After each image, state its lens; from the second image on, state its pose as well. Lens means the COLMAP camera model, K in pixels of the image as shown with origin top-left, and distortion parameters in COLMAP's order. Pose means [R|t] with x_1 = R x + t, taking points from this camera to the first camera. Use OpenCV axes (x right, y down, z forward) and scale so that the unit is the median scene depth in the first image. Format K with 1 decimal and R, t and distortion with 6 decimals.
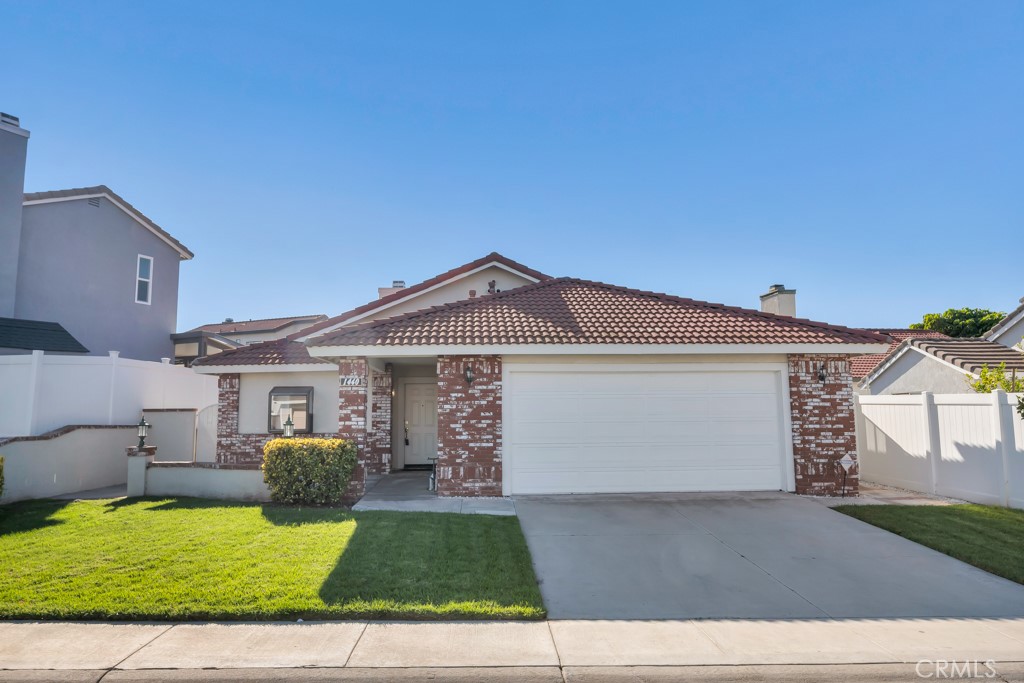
lens RADIAL K [[705.2, 0, 511.7], [0, 705.2, 337.4], [0, 0, 1]] dist [-0.003121, -0.000686]
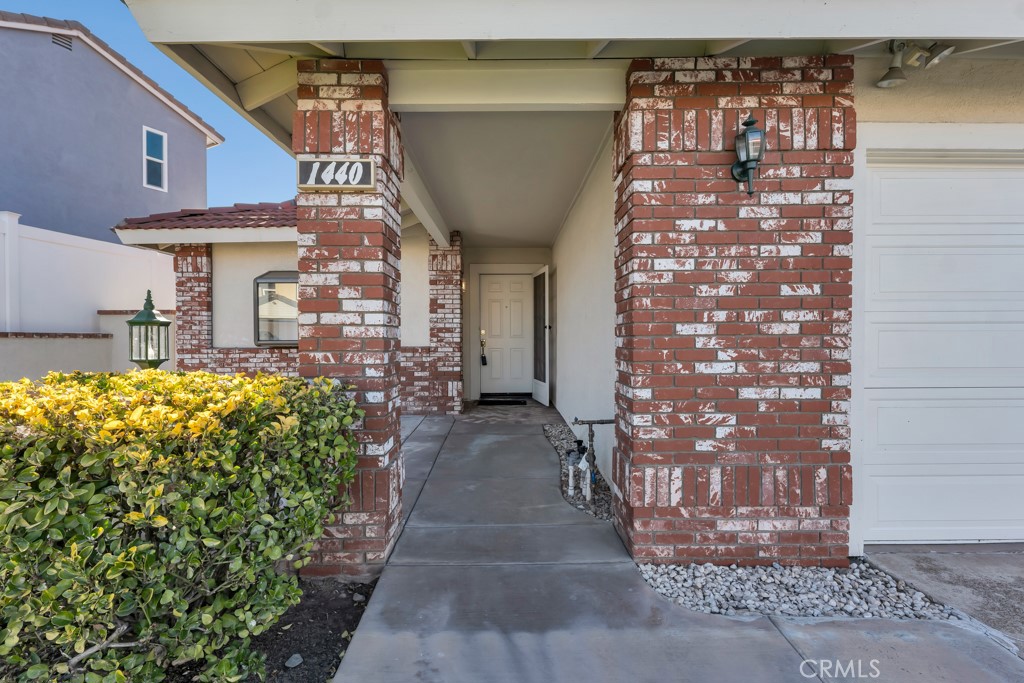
lens RADIAL K [[465.1, 0, 514.1], [0, 465.1, 340.3], [0, 0, 1]] dist [-0.002603, -0.000431]
pose [[0.999295, 0.004858, -0.037237, -0.146785], [-0.000195, 0.992256, 0.124208, 0.105313], [0.037552, -0.124114, 0.991557, 0.800682]]
